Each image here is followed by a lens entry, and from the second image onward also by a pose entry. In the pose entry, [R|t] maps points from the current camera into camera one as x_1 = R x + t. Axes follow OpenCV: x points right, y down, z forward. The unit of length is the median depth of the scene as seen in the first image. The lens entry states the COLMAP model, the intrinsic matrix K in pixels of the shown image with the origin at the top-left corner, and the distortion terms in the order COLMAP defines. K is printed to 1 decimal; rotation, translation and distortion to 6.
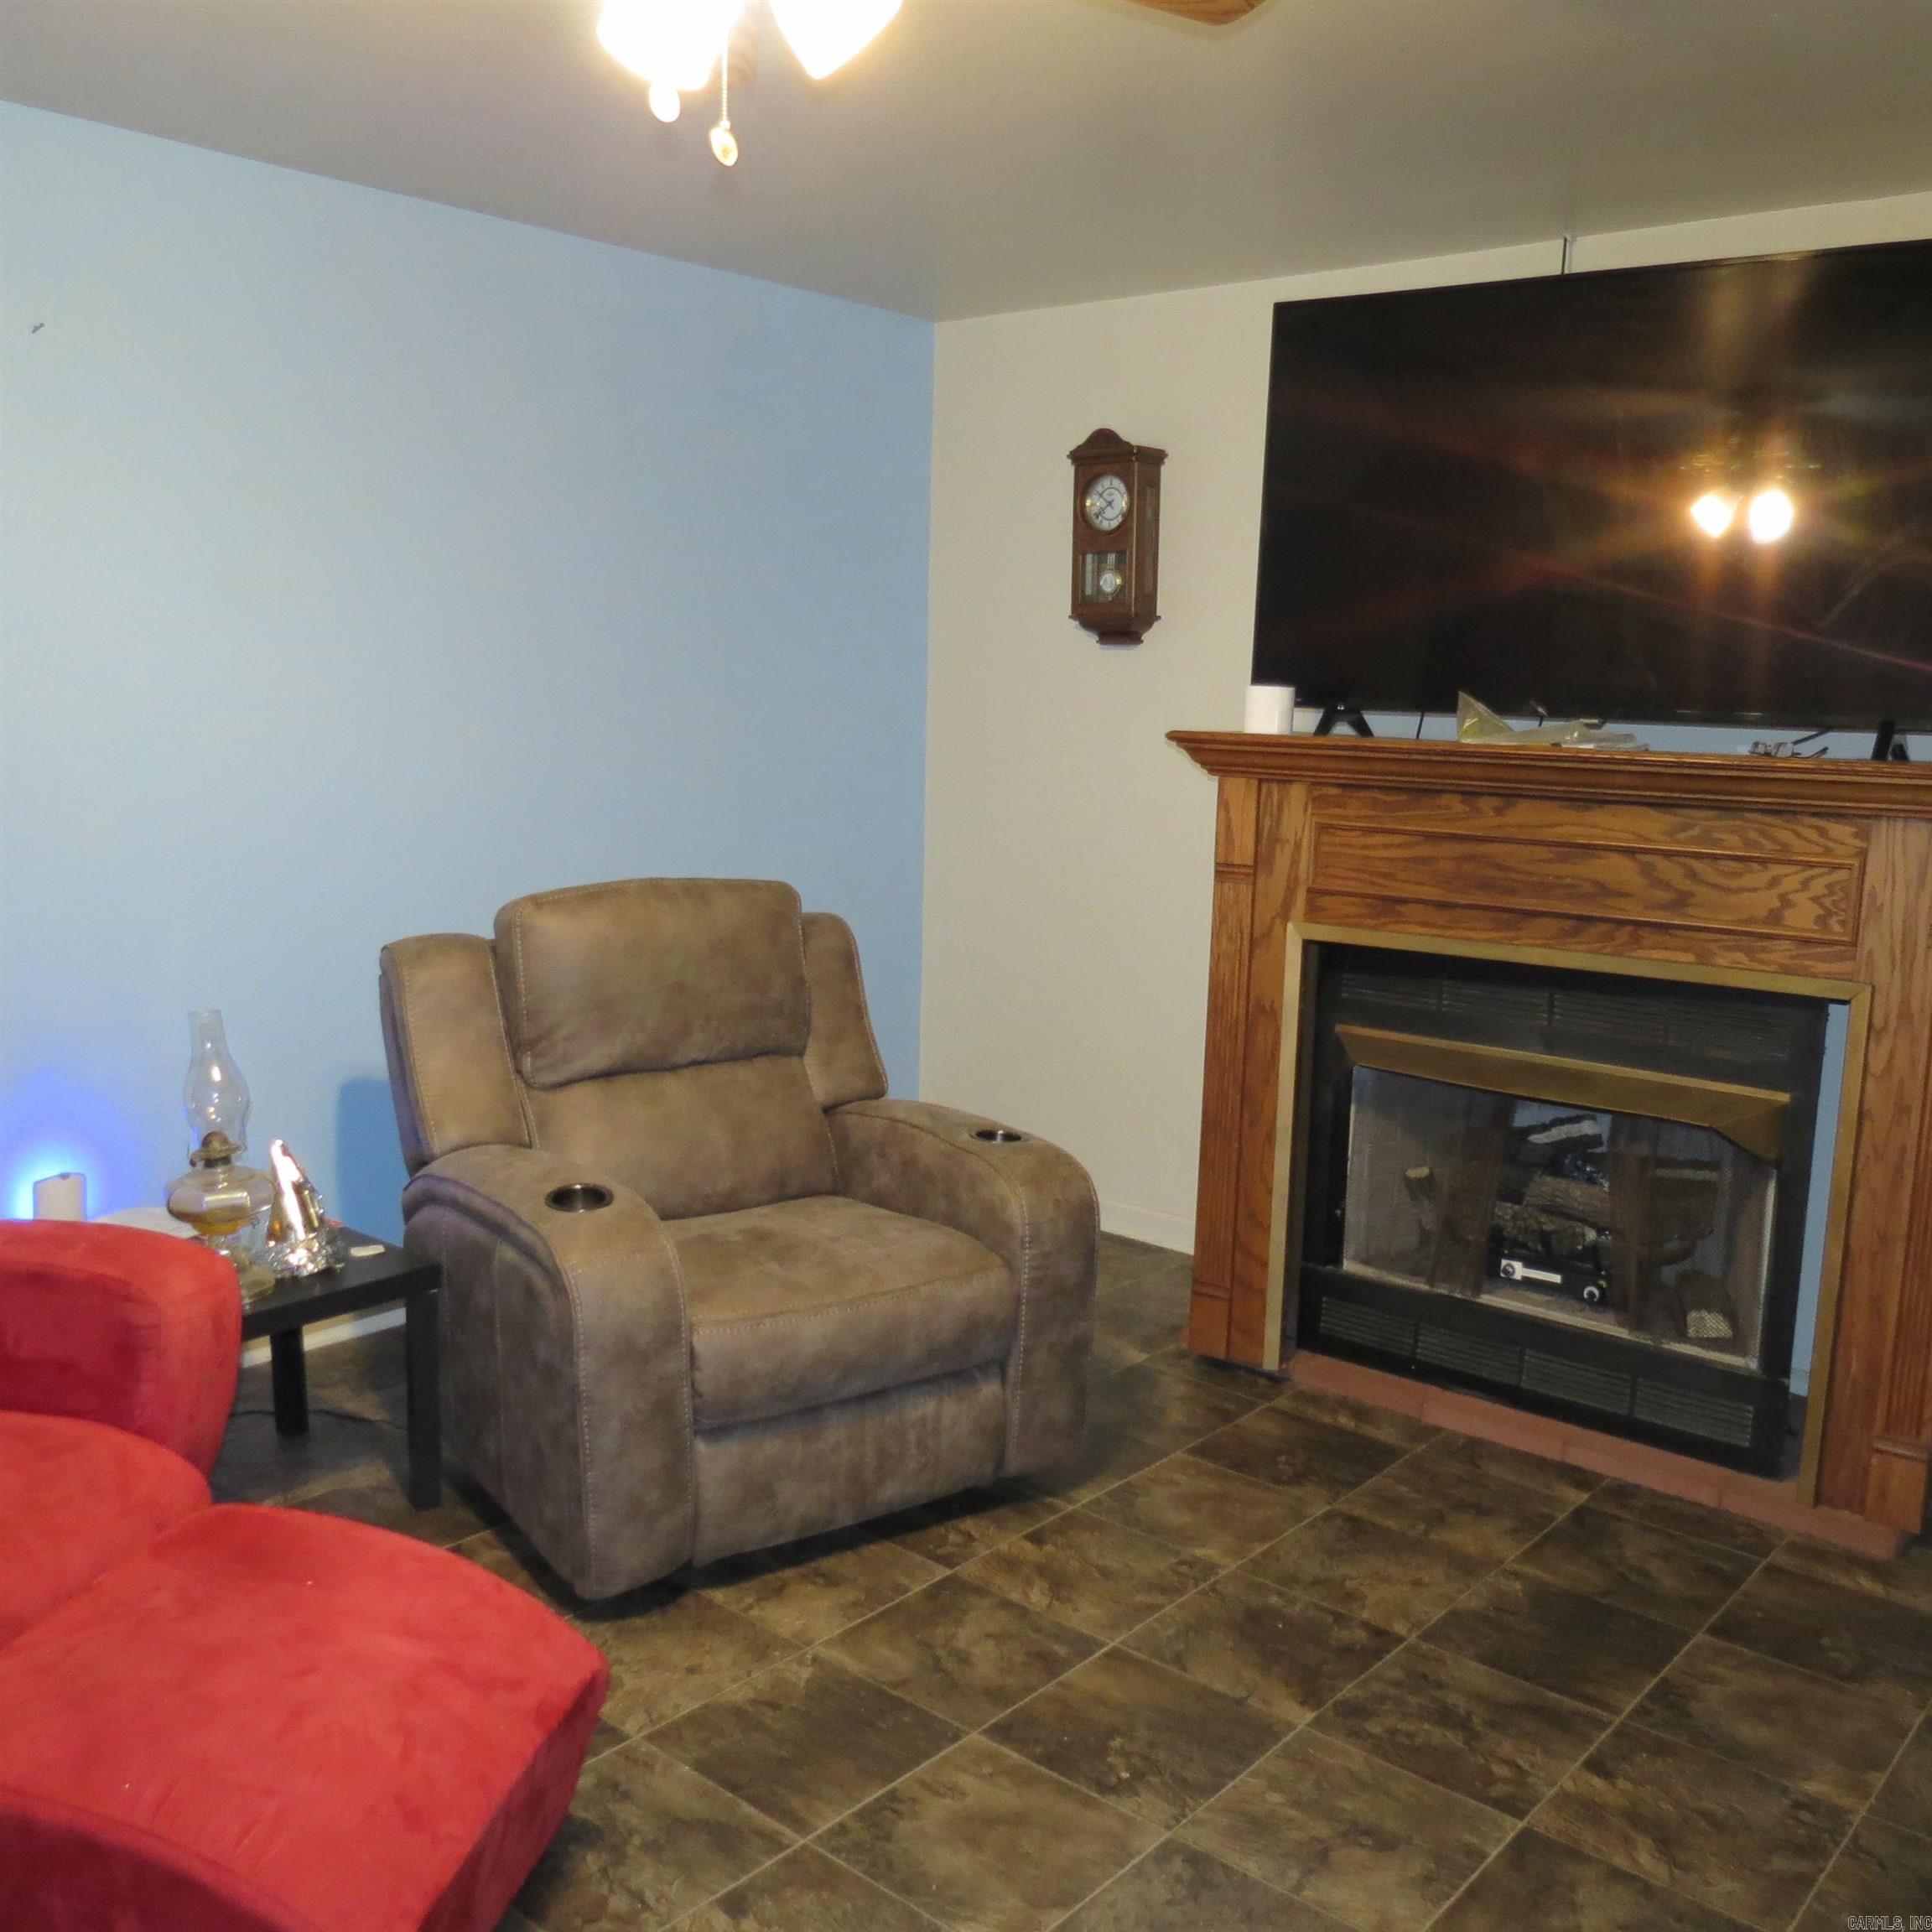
lens RADIAL K [[1826.1, 0, 966.0], [0, 1826.1, 966.0], [0, 0, 1]] dist [-0.018247, -0.017049]
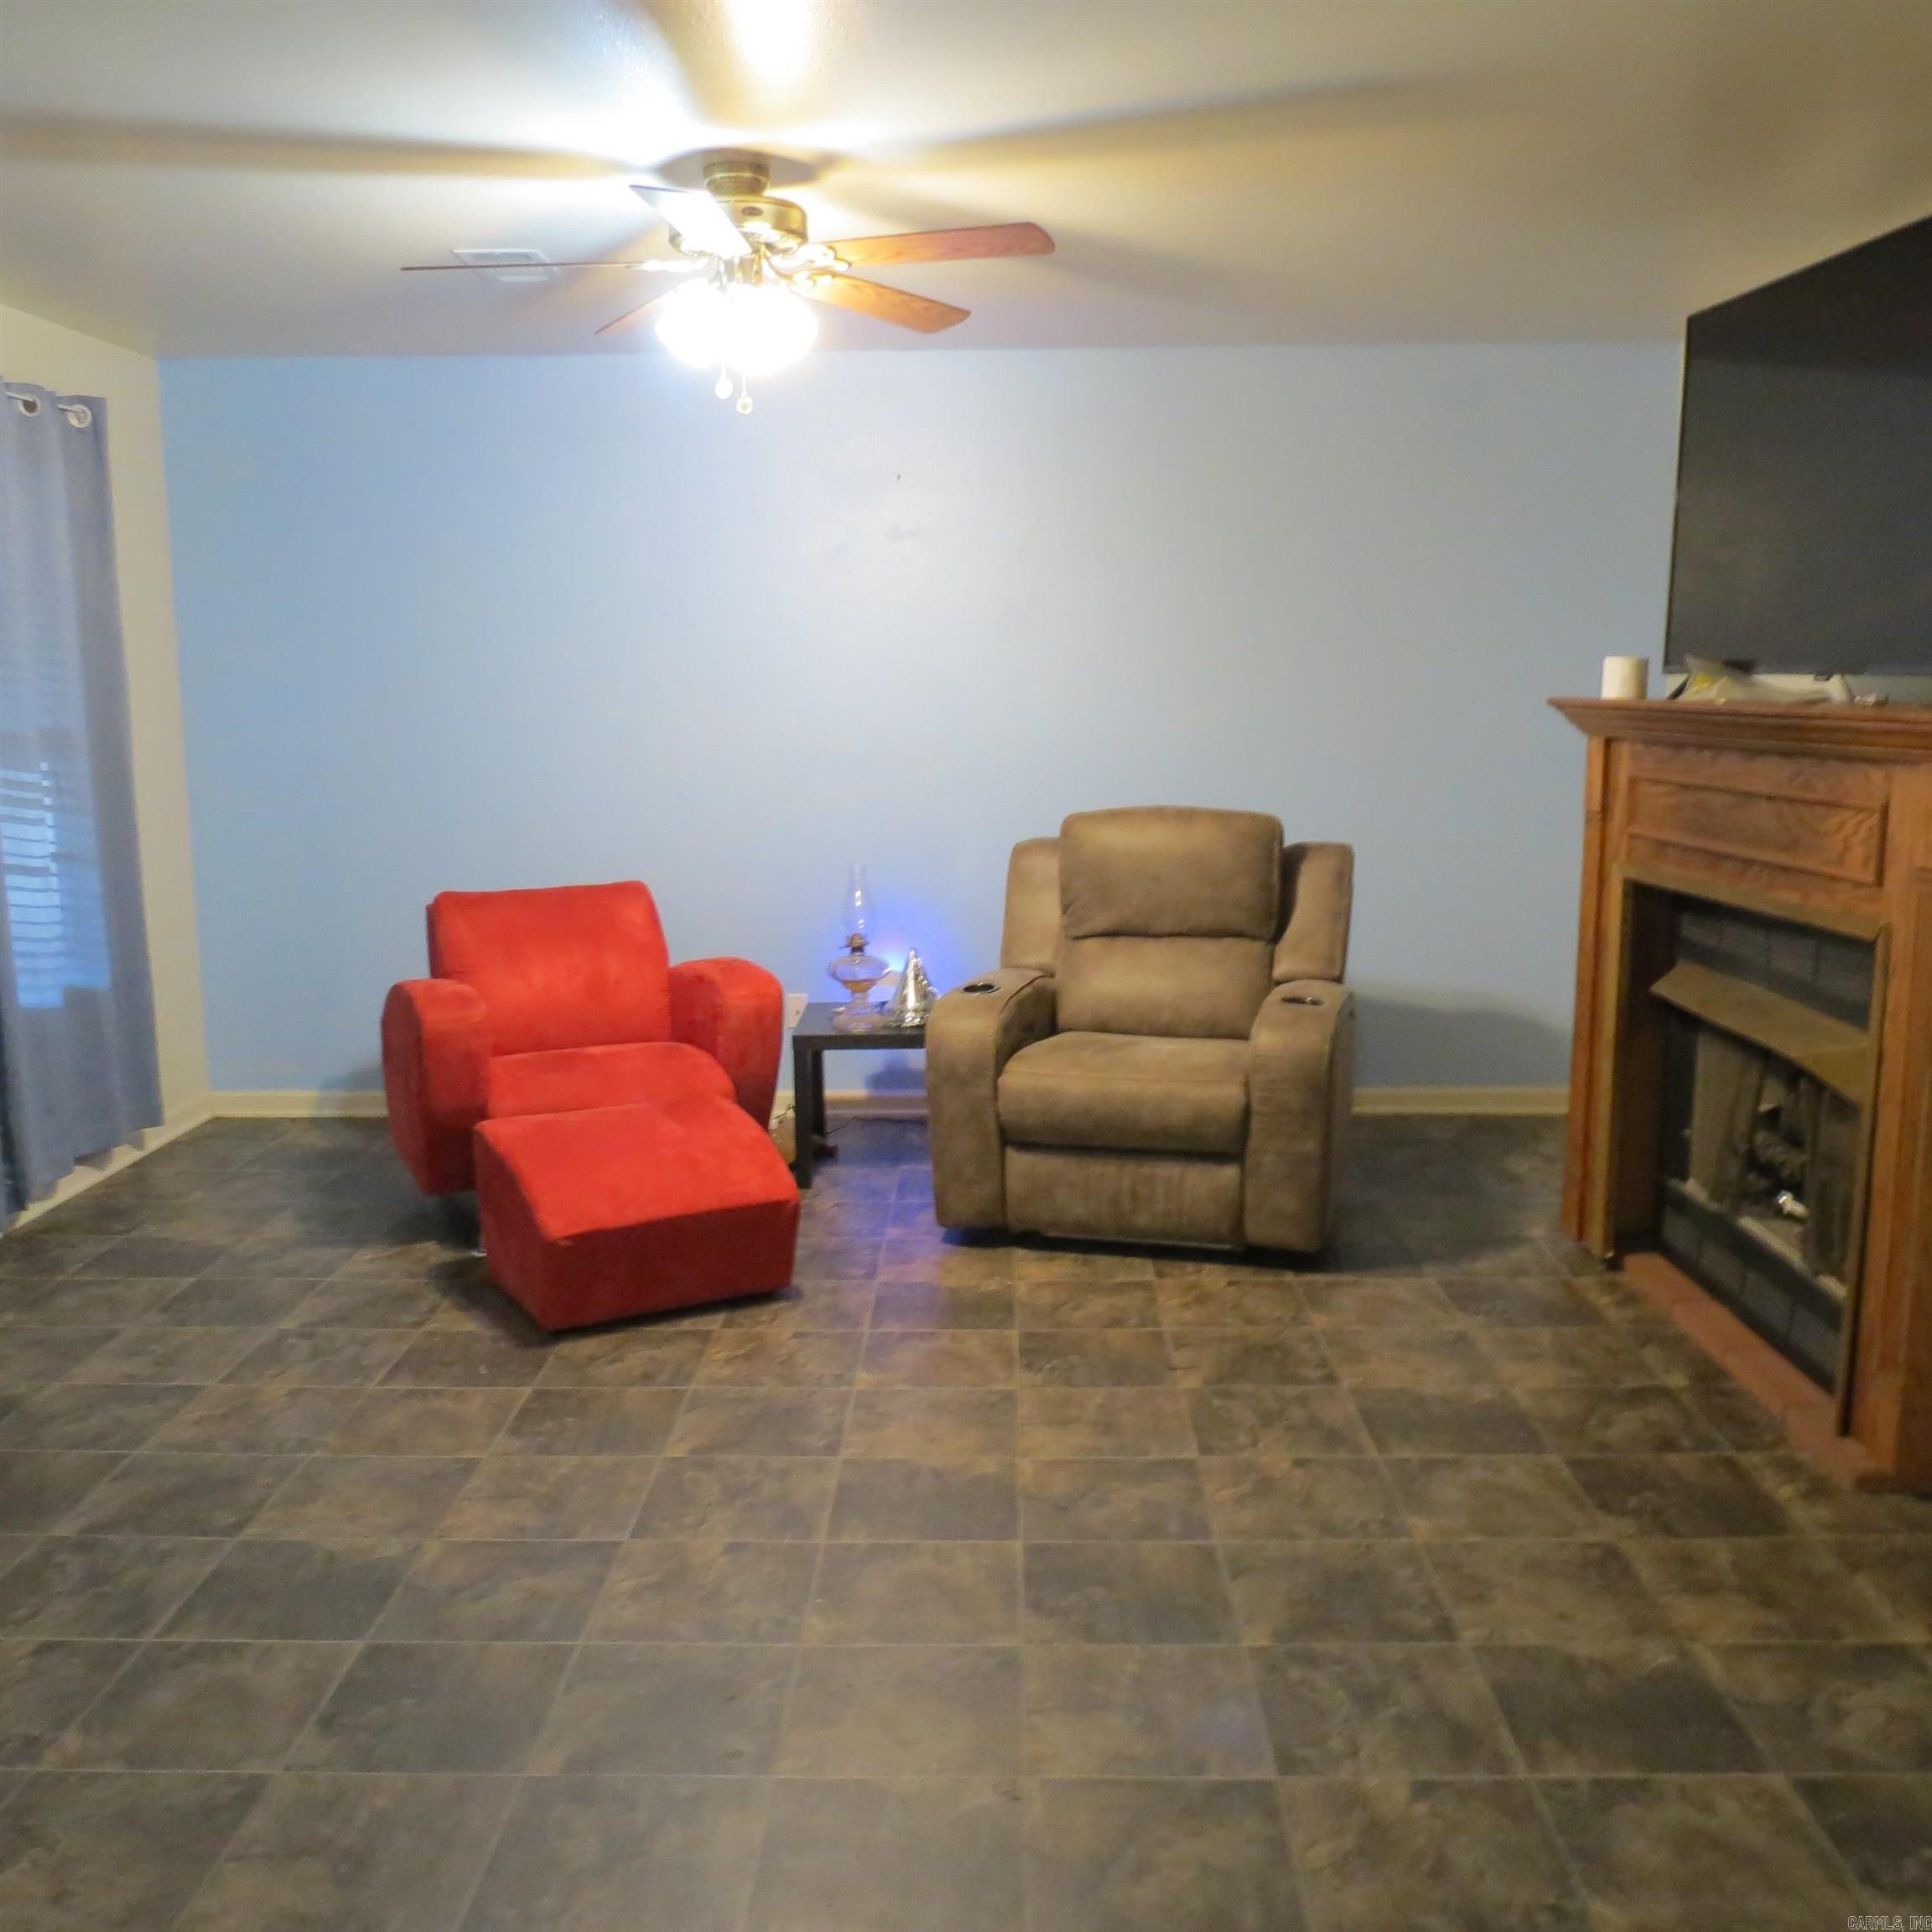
lens RADIAL K [[1826.1, 0, 966.0], [0, 1826.1, 966.0], [0, 0, 1]] dist [-0.018247, -0.017049]
pose [[0.639562, 0.091440, -0.763281, 1.099259], [-0.096530, 0.994594, 0.038267, 0.050240], [0.762654, 0.049205, 0.644932, -0.063002]]
